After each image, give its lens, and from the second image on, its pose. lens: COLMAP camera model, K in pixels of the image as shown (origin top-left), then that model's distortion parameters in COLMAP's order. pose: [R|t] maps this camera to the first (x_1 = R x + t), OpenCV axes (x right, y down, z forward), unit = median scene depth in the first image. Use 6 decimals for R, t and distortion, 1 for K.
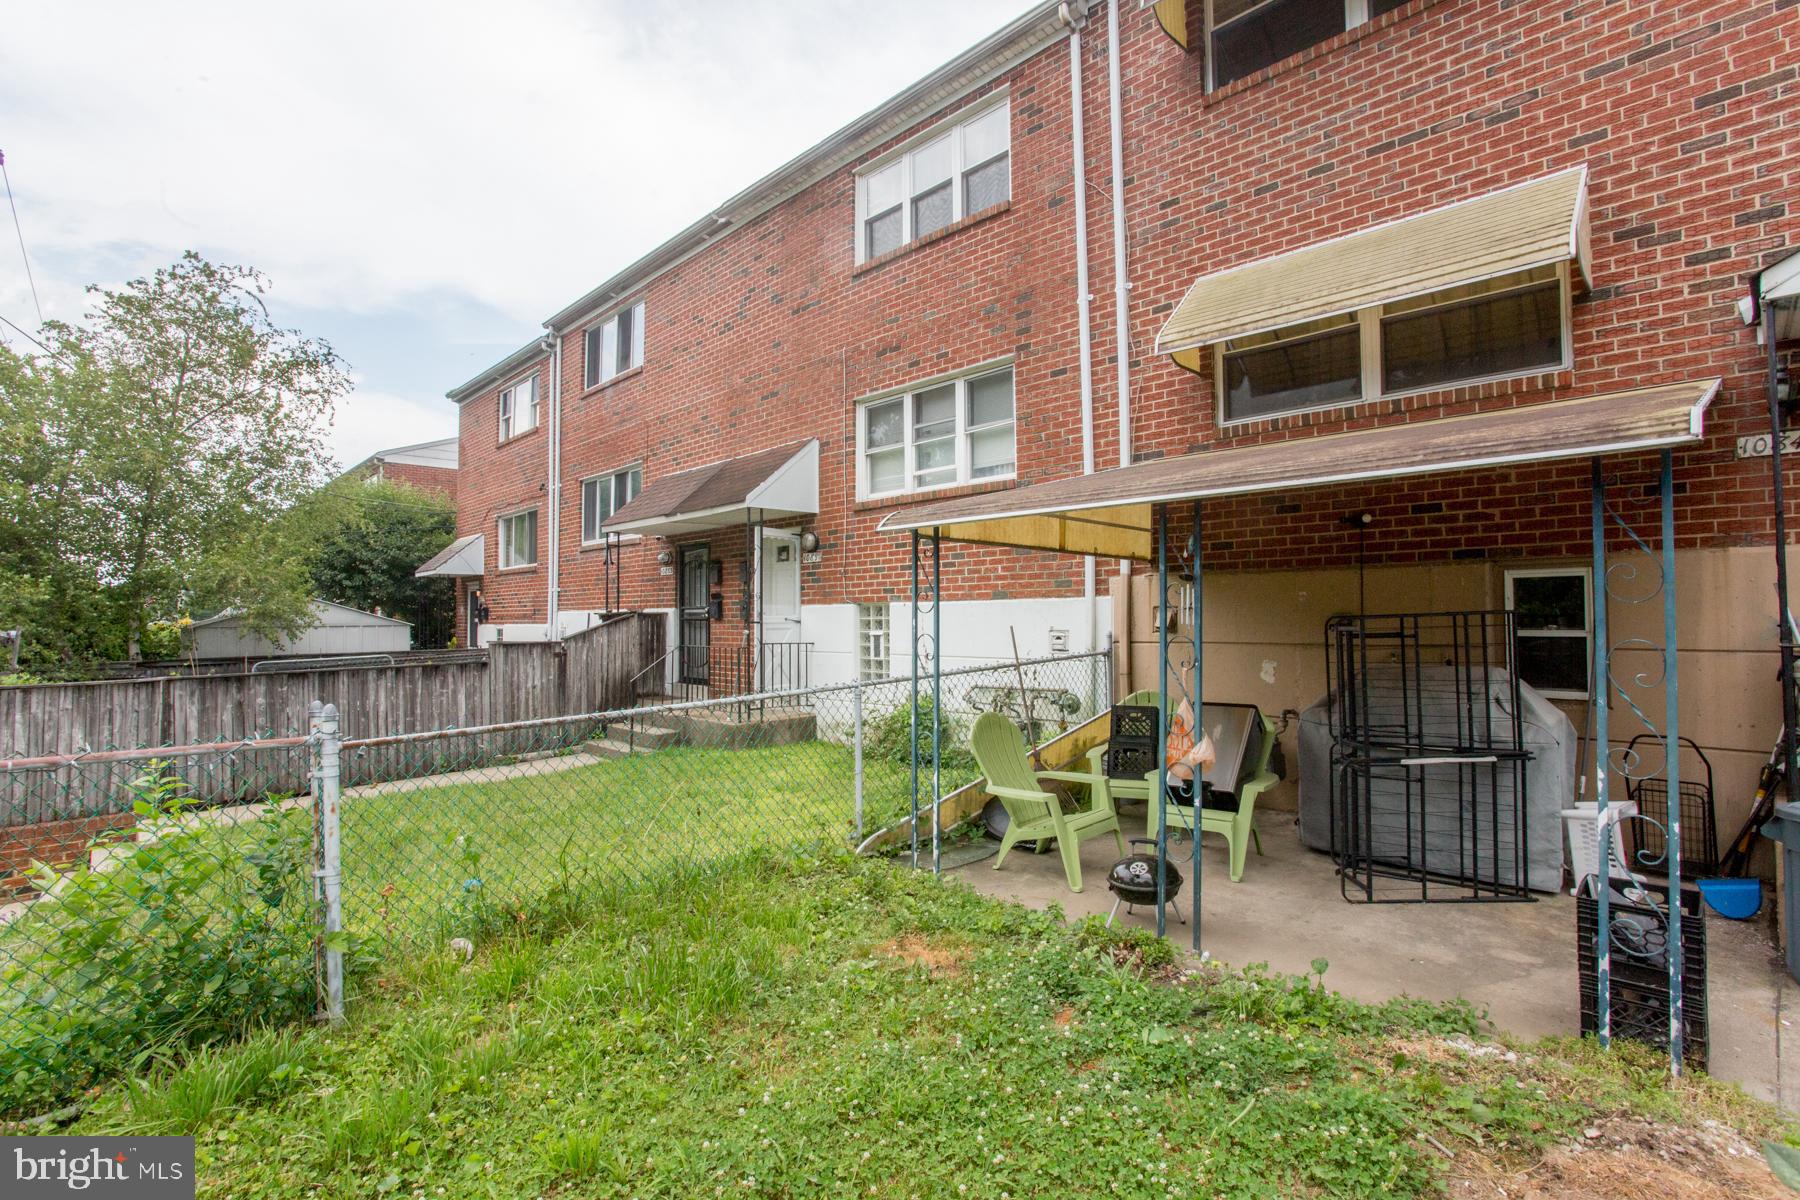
lens RADIAL K [[871.6, 0, 903.9], [0, 871.6, 593.6], [0, 0, 1]] dist [-0.075079, 0.037017]
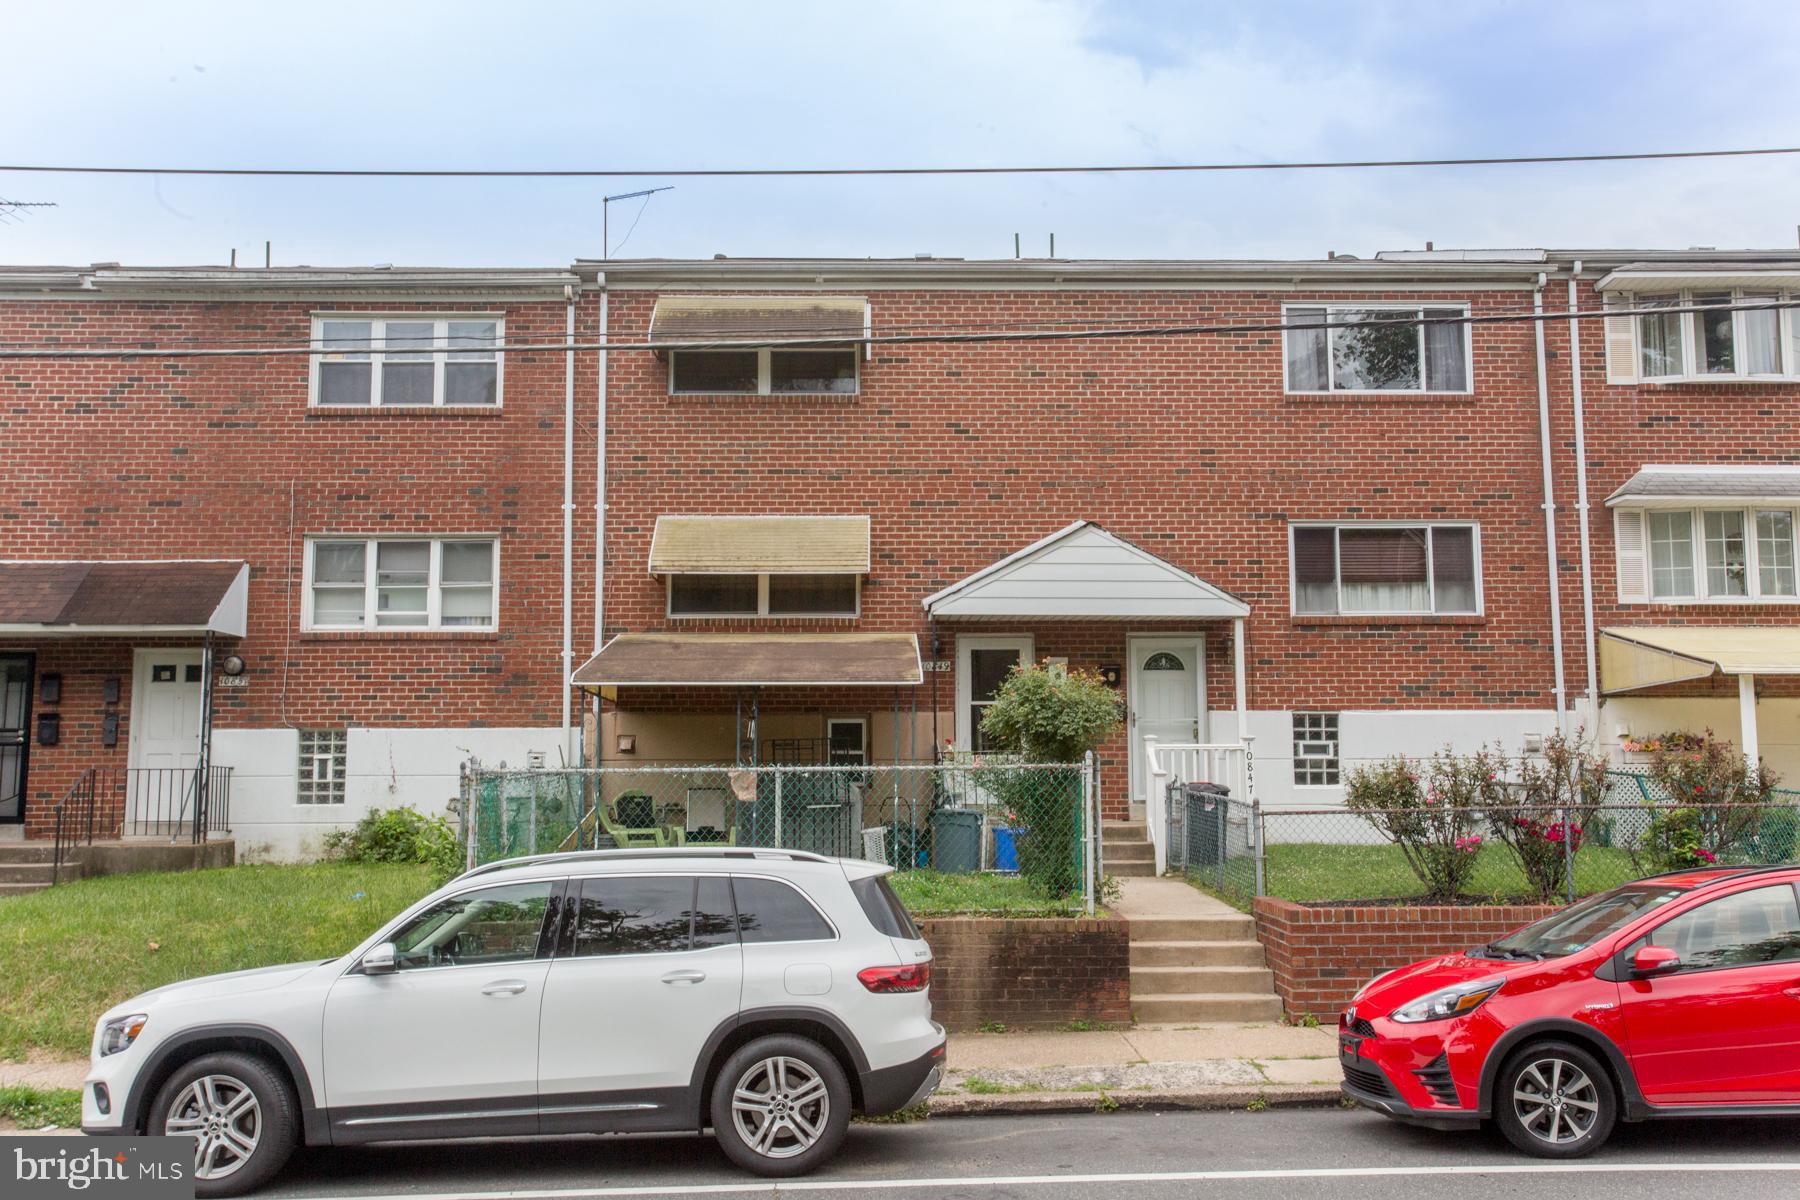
lens RADIAL K [[1735.8, 0, 900.0], [0, 1735.8, 600.0], [0, 0, 1]] dist [-0.015622, 0.123072]
pose [[0.680993, 0.087985, 0.726985, -1.284493], [-0.022685, 0.994814, -0.099150, 0.056480], [-0.731939, 0.051029, 0.679457, -1.118498]]
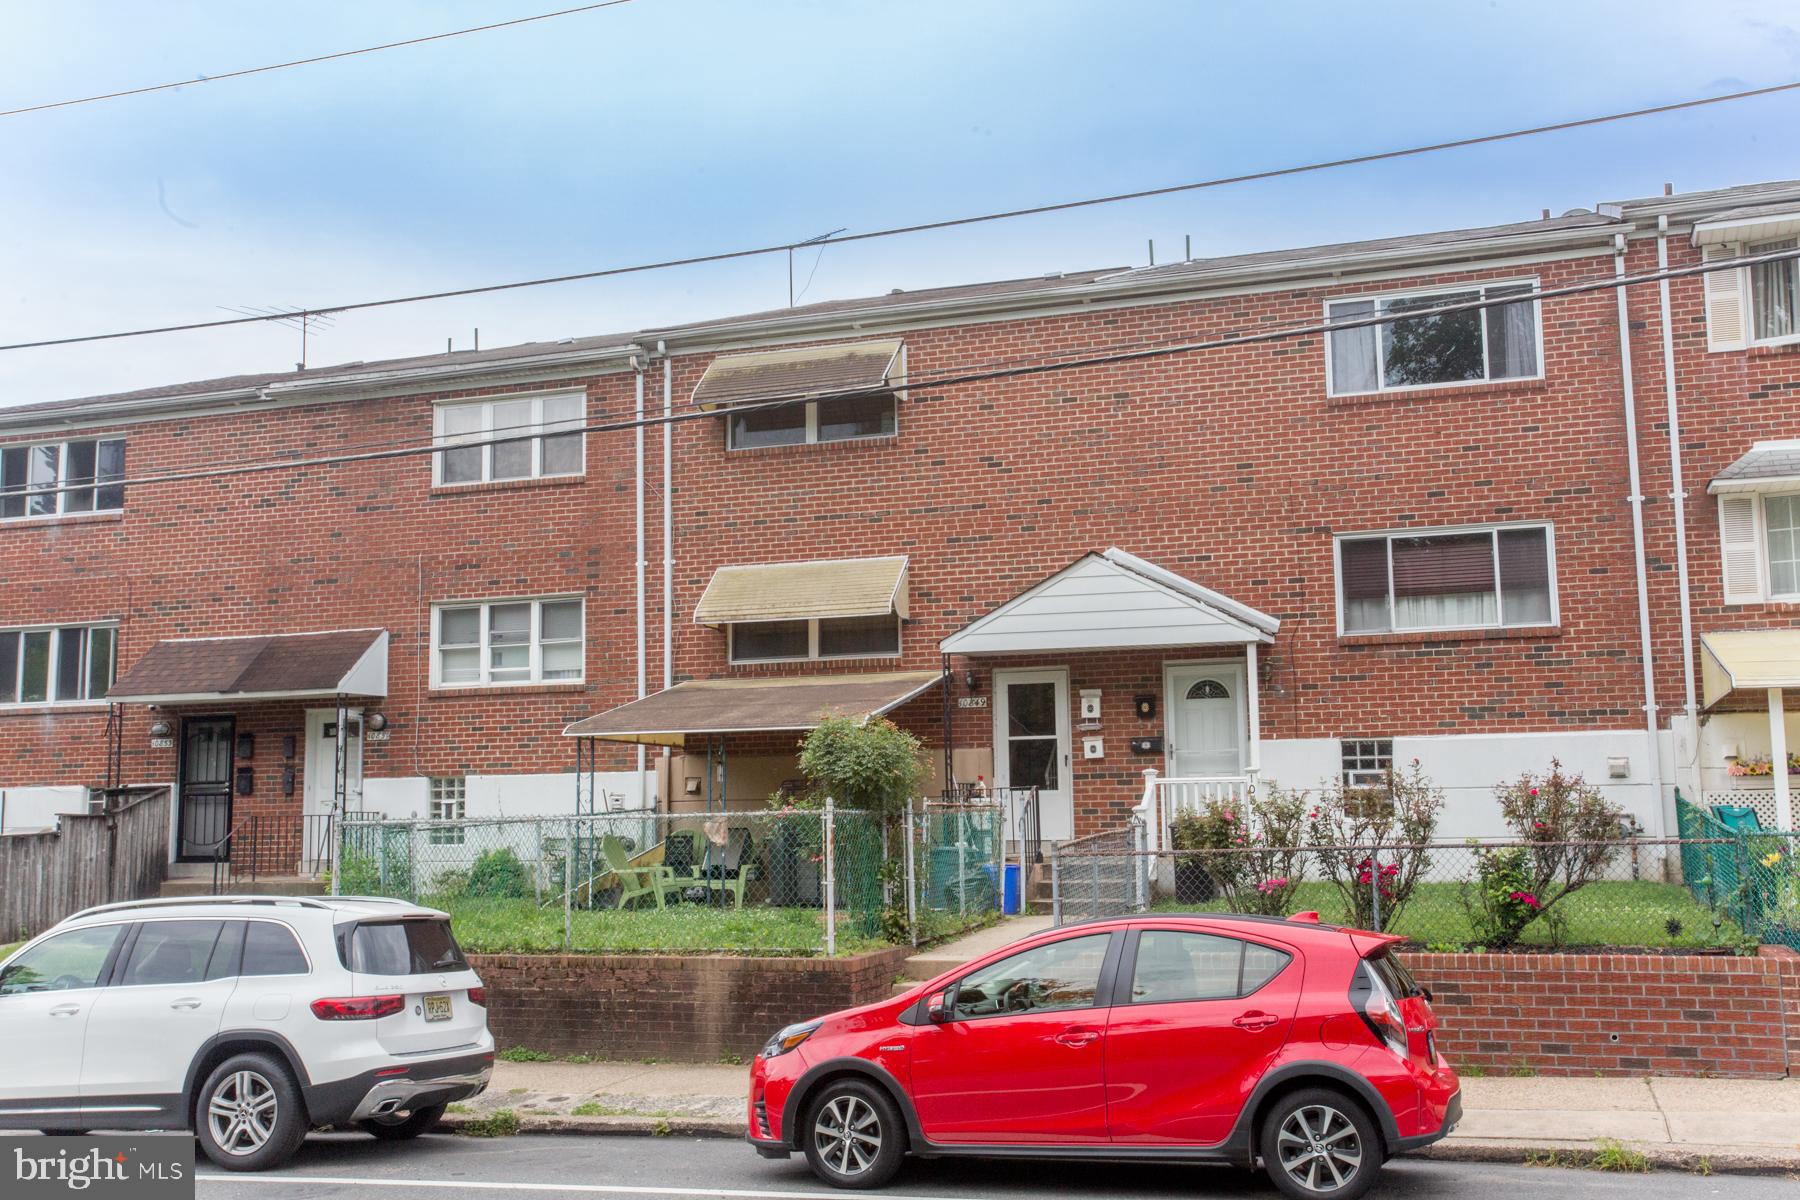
lens RADIAL K [[1889.7, 0, 900.0], [0, 1889.7, 600.0], [0, 0, 1]] dist [0.000888, 0.154575]
pose [[0.895689, 0.046998, 0.442190, -0.730867], [-0.005565, 0.995506, -0.094536, 0.013663], [-0.444645, 0.082215, 0.891926, -1.837800]]
